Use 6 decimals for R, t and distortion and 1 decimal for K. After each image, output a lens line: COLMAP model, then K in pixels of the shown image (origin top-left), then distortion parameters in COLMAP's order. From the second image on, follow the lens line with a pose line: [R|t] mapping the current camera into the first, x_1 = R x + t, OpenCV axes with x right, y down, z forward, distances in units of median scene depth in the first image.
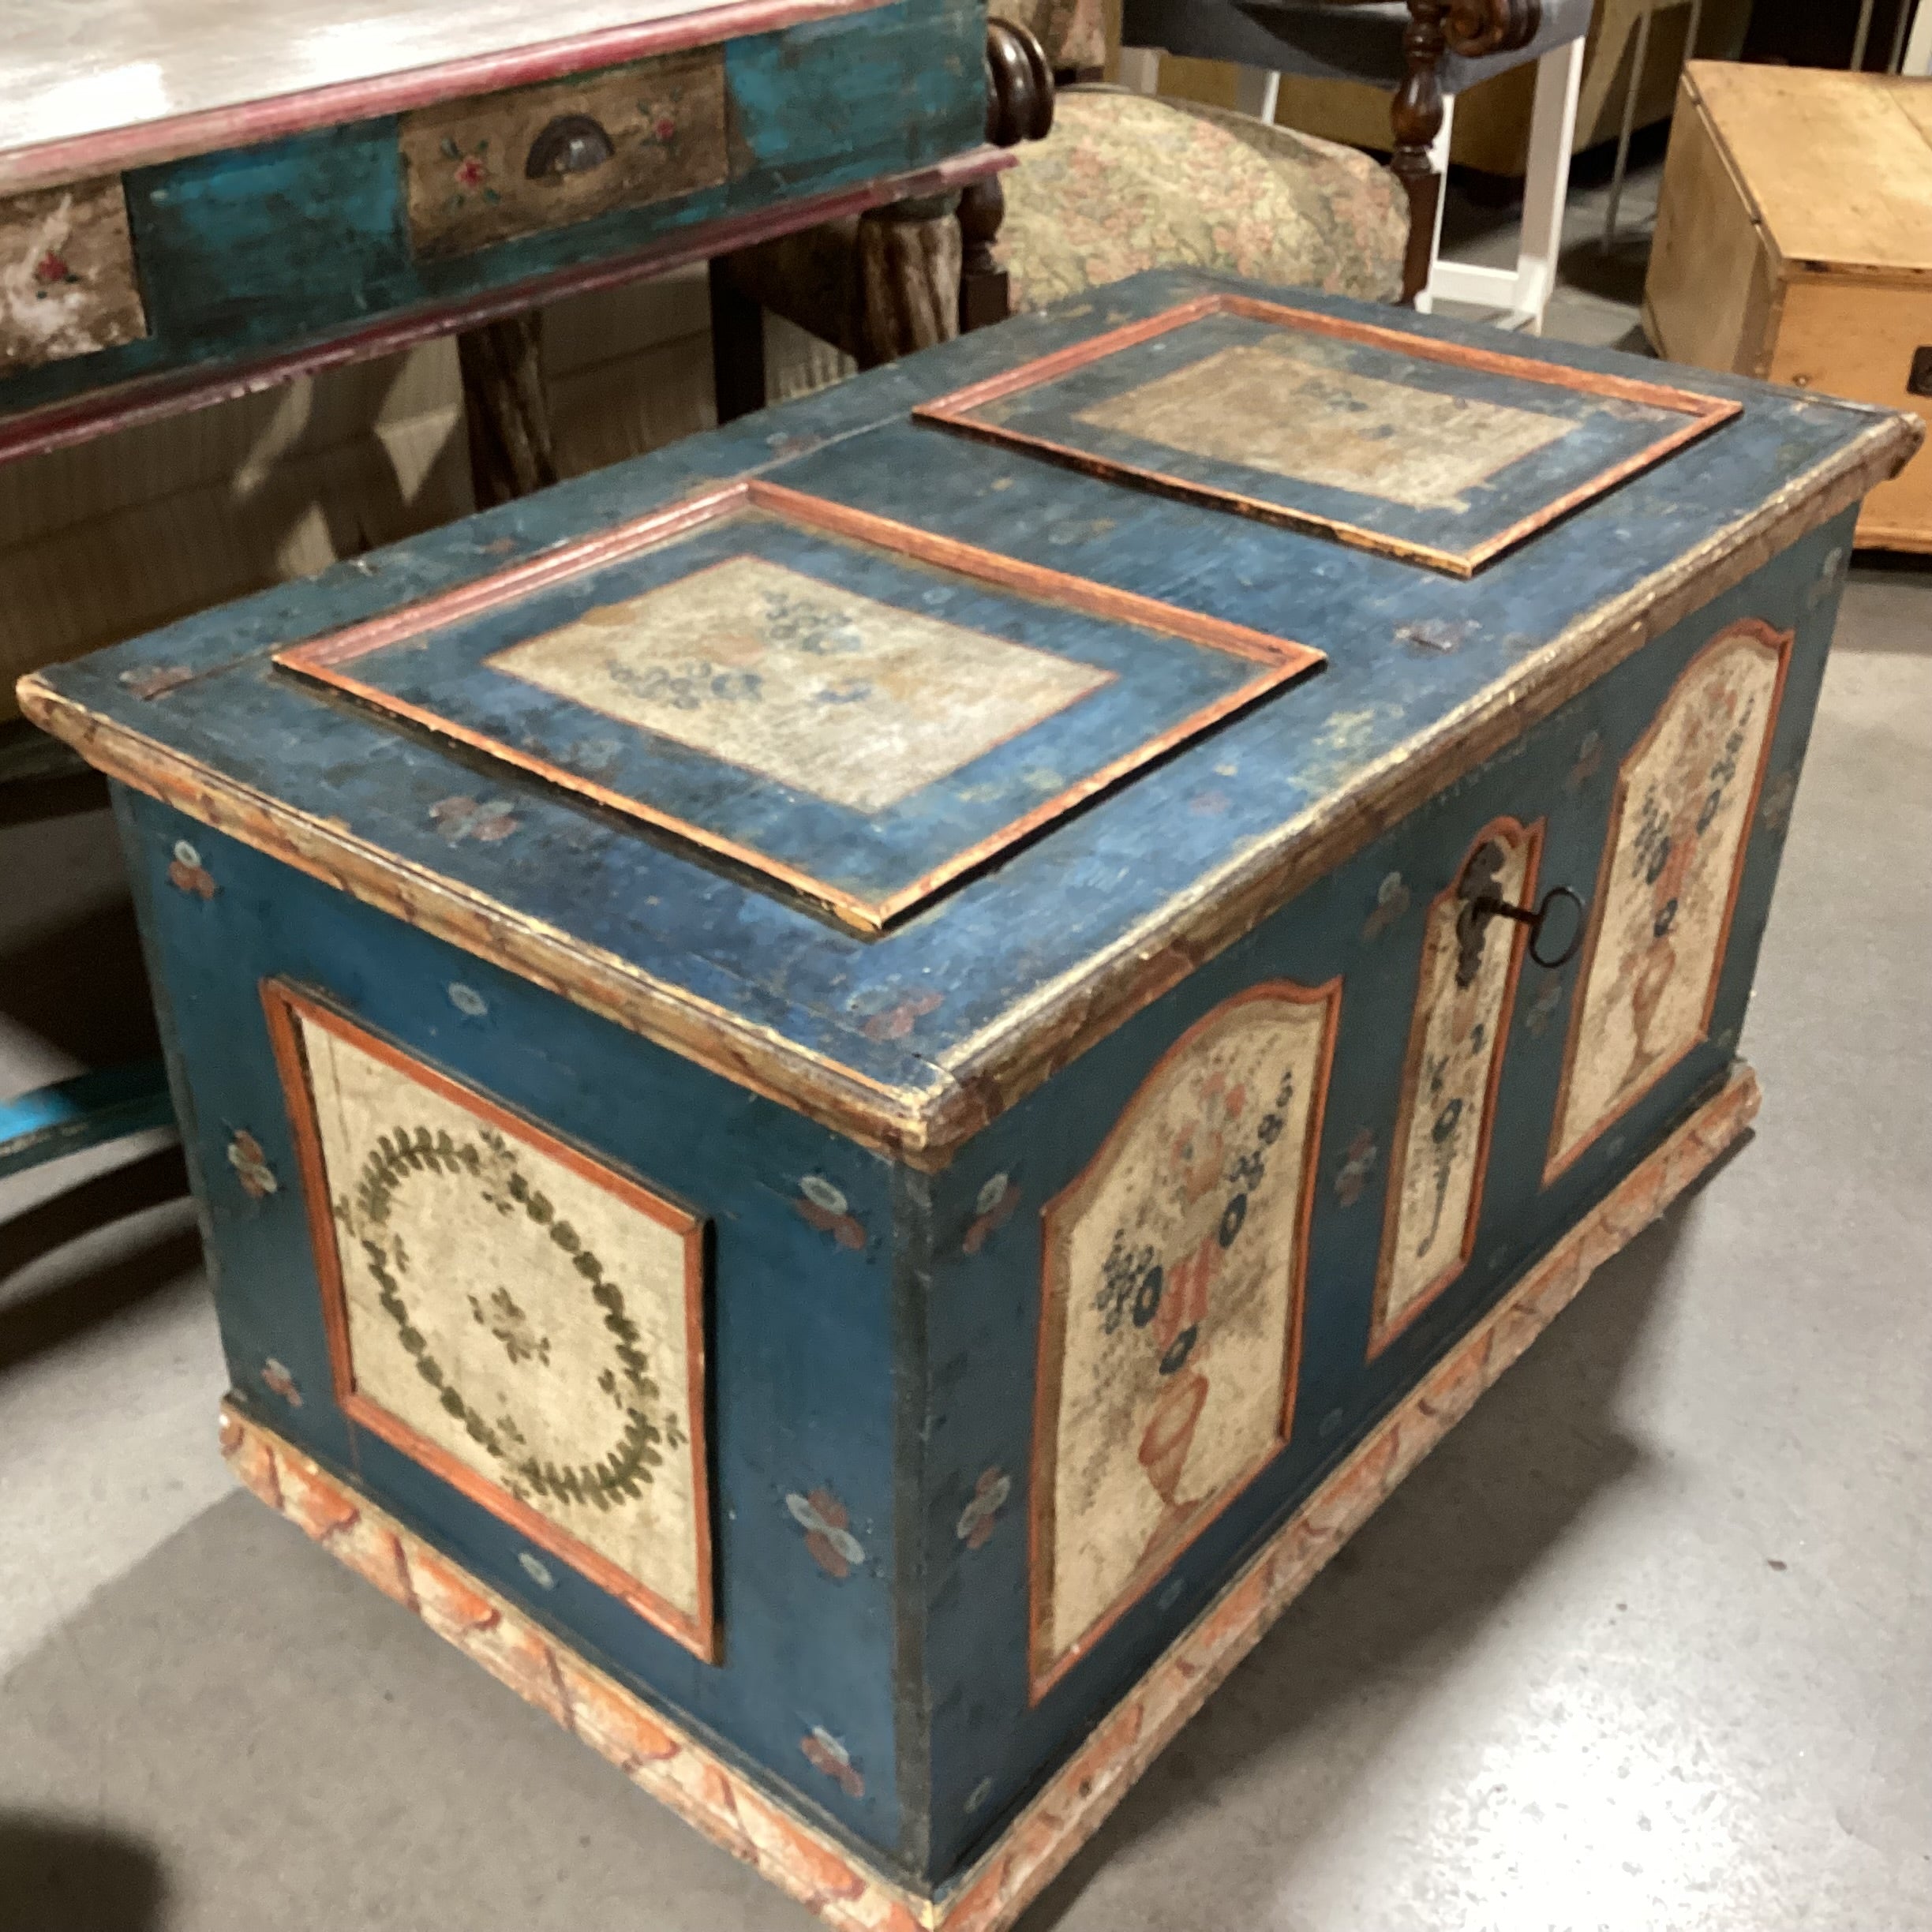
lens RADIAL K [[2349.8, 0, 959.8], [0, 2349.8, 958.1], [0, 0, 1]] dist [0.142702, -0.347850]
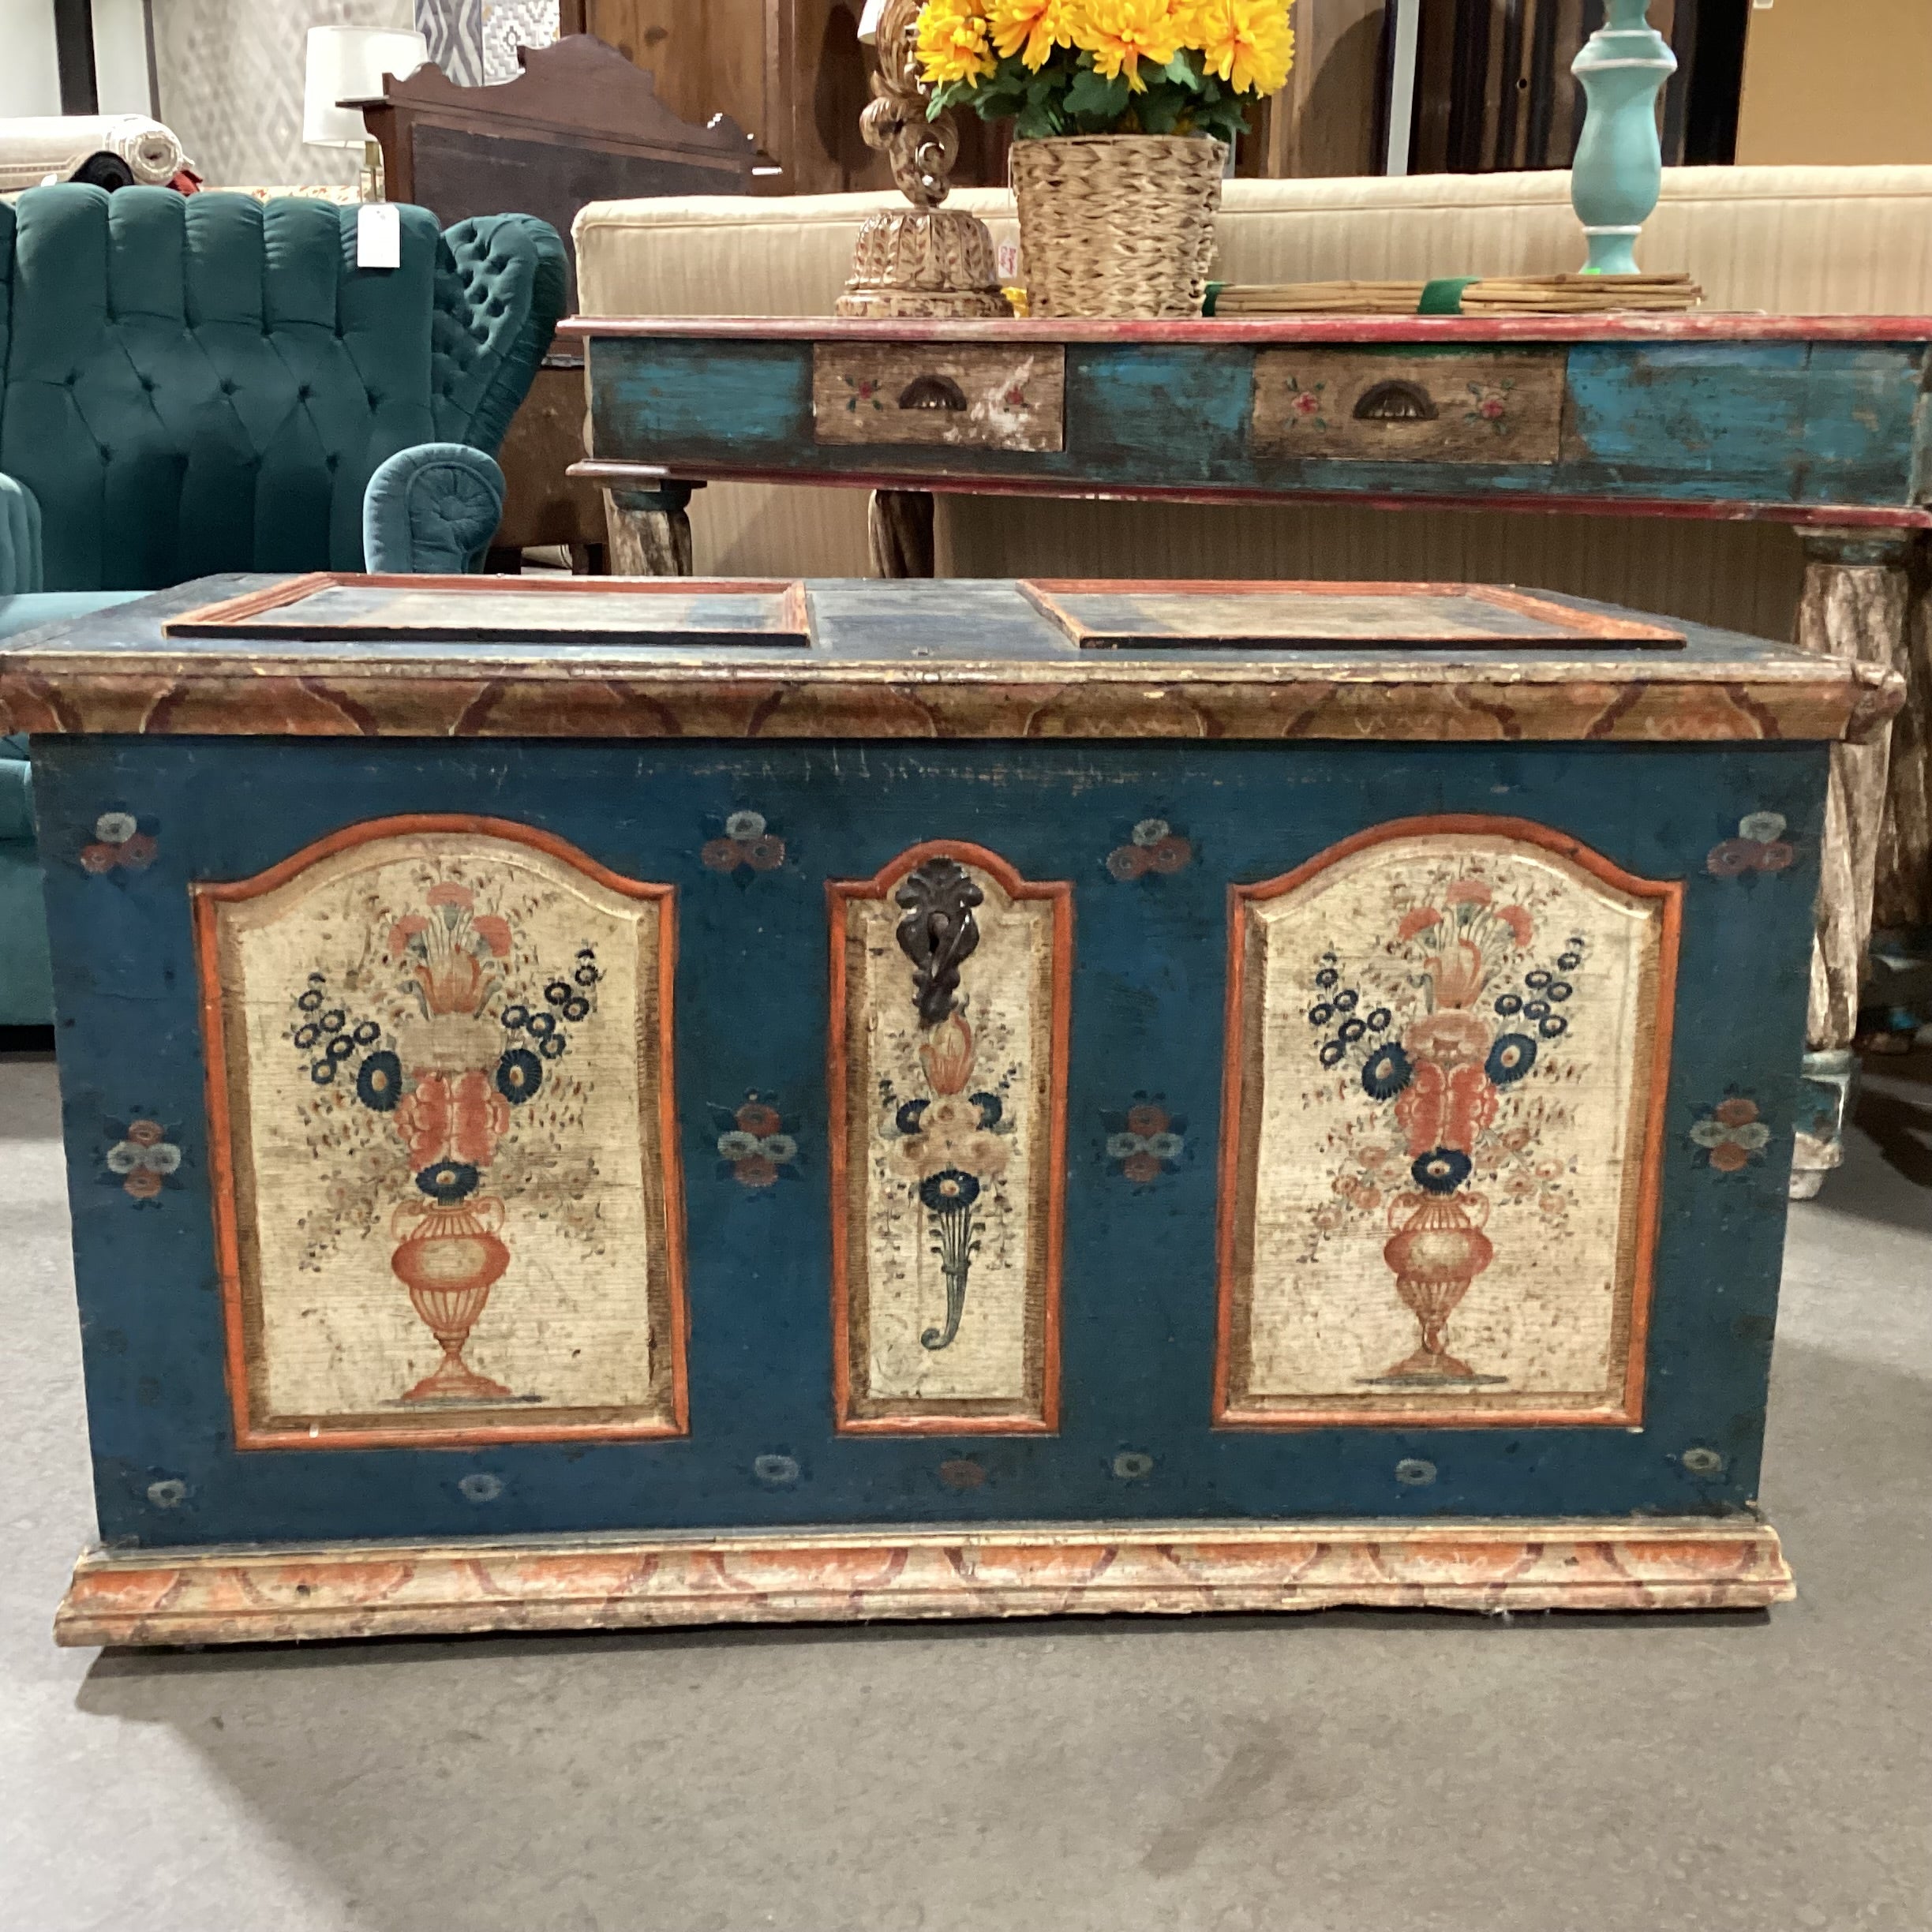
lens RADIAL K [[2323.6, 0, 962.0], [0, 2323.6, 957.1], [0, 0, 1]] dist [0.136931, -0.278847]
pose [[0.689063, 0.174363, -0.703412, 0.897517], [-0.391617, 0.906291, -0.158975, 0.137016], [0.609777, 0.385013, 0.692775, 0.323430]]
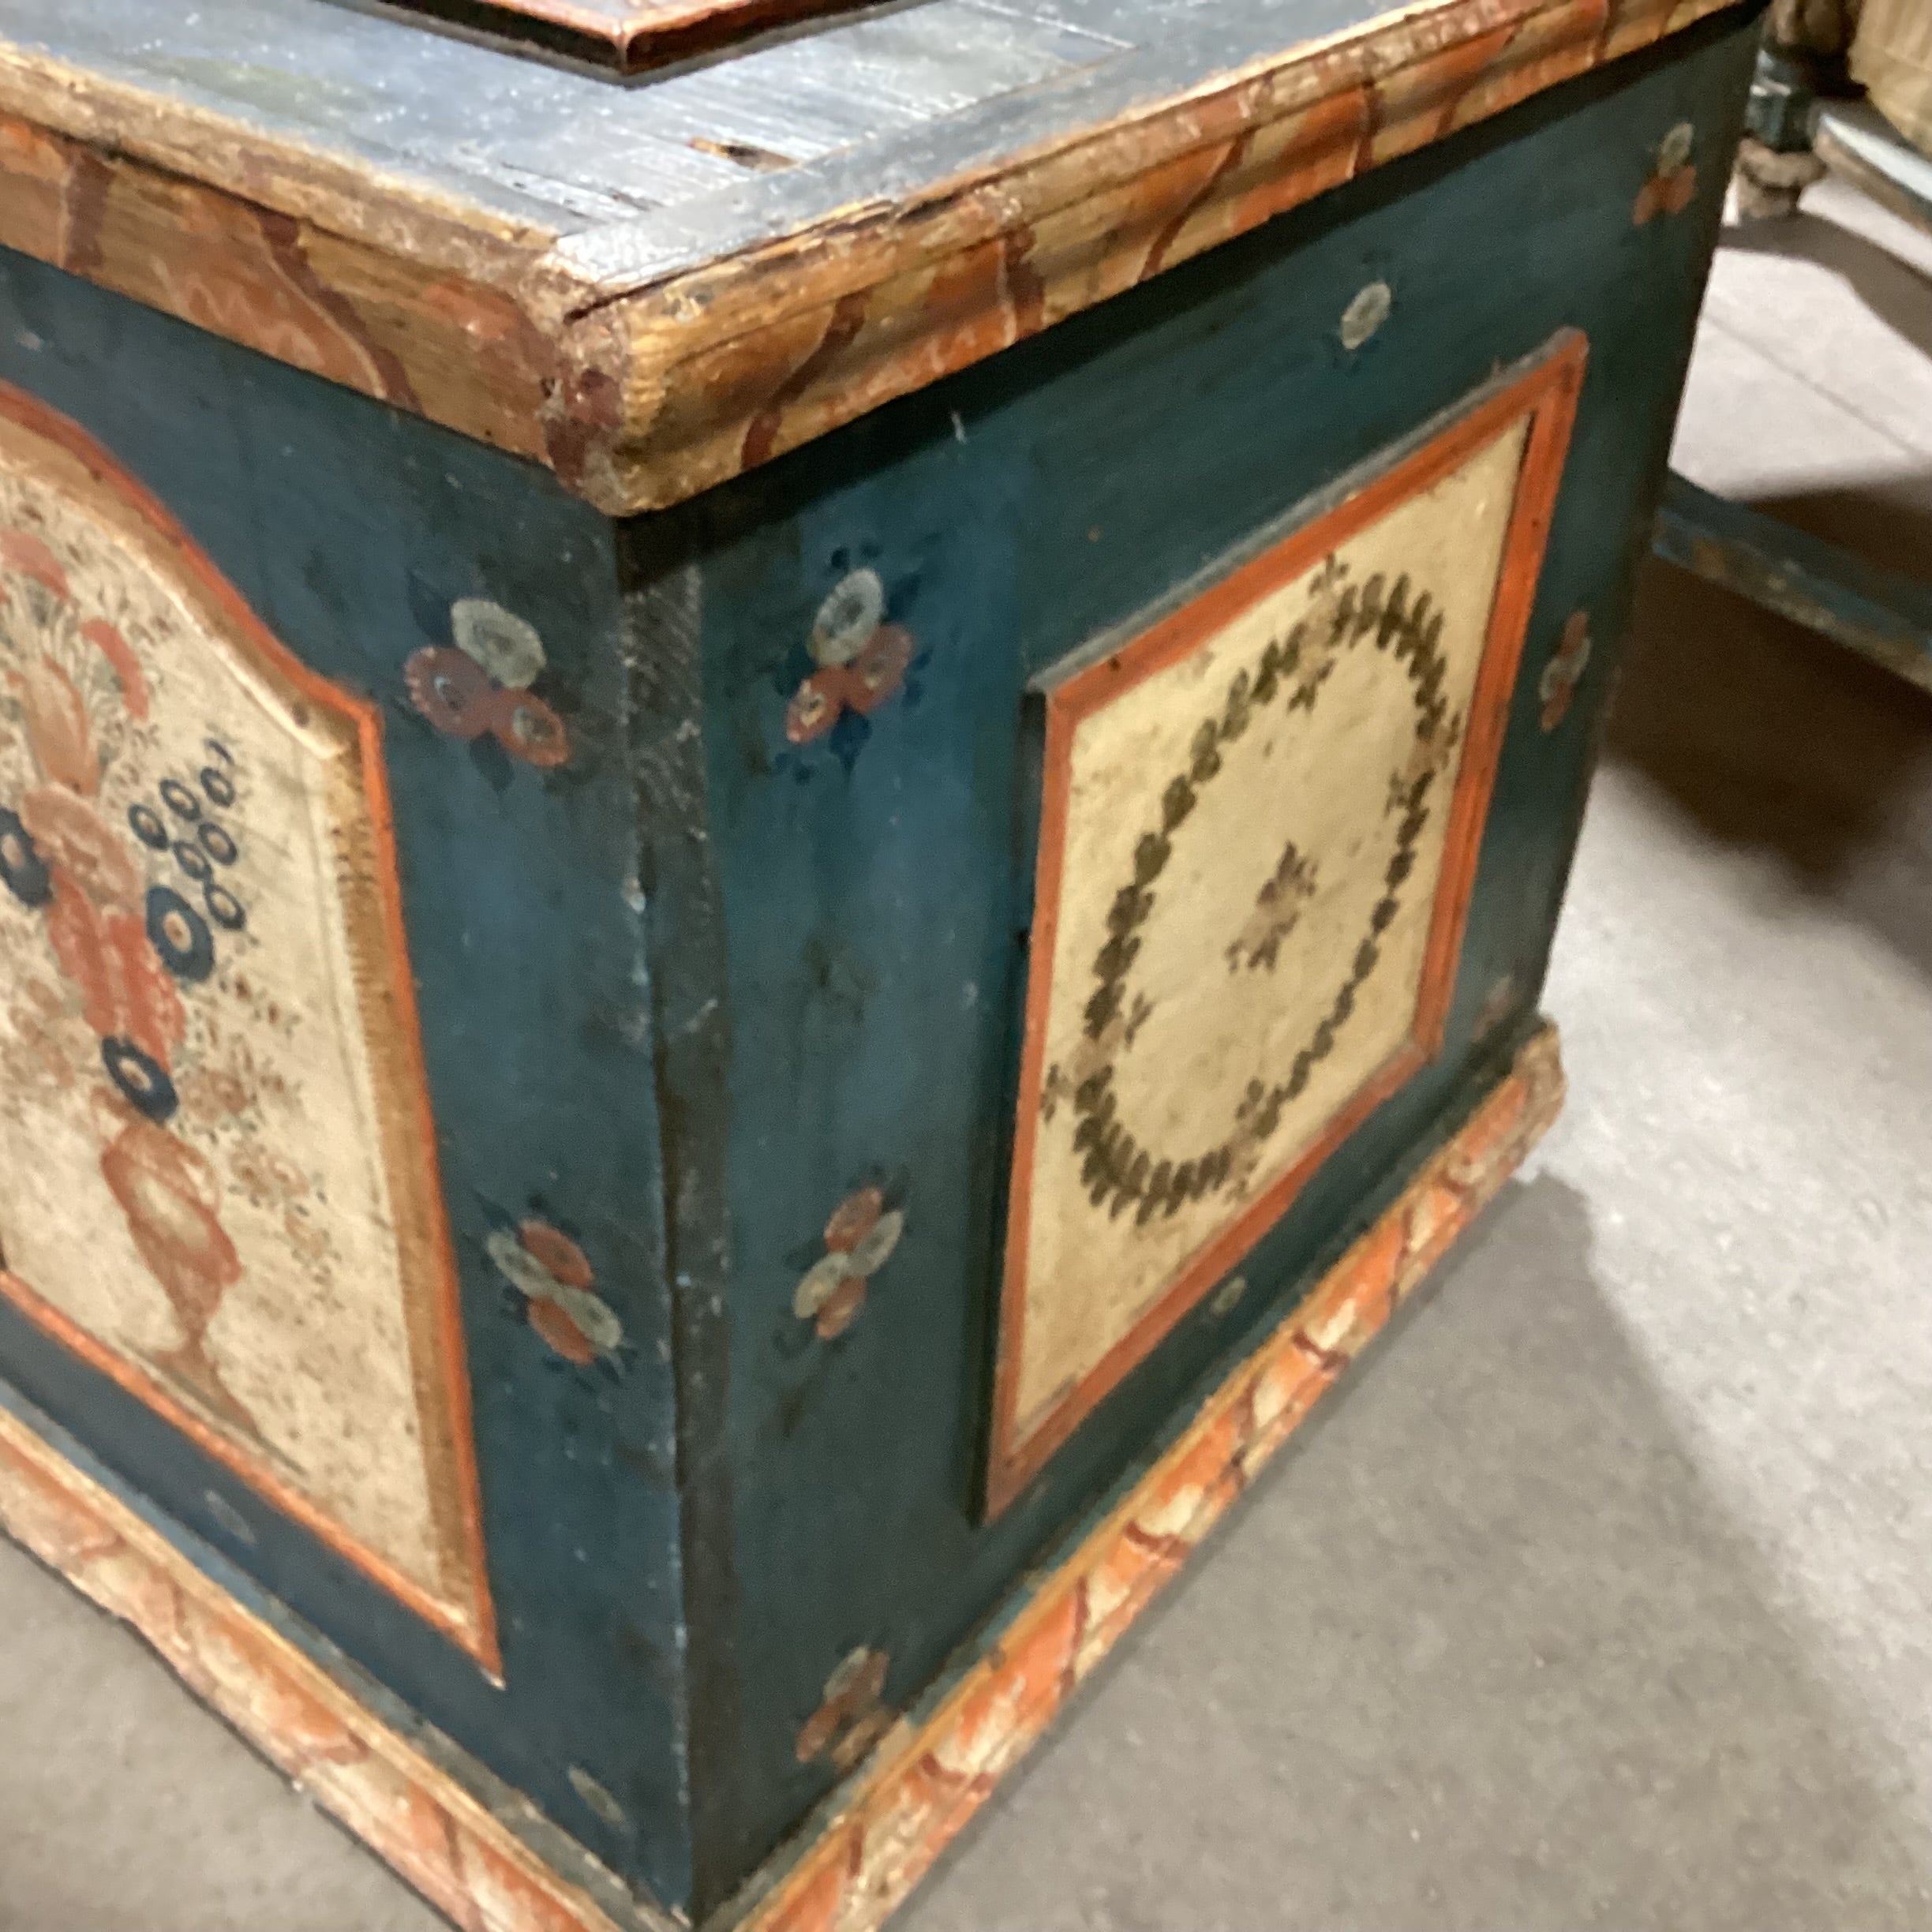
lens RADIAL K [[2372.5, 0, 966.0], [0, 2372.5, 966.0], [0, 0, 1]] dist [0.104134, -0.255333]
pose [[0.038862, 0.586151, -0.809269, 0.748617], [-0.566314, 0.680177, 0.465455, -0.367216], [0.823273, 0.440212, 0.358378, 1.130177]]
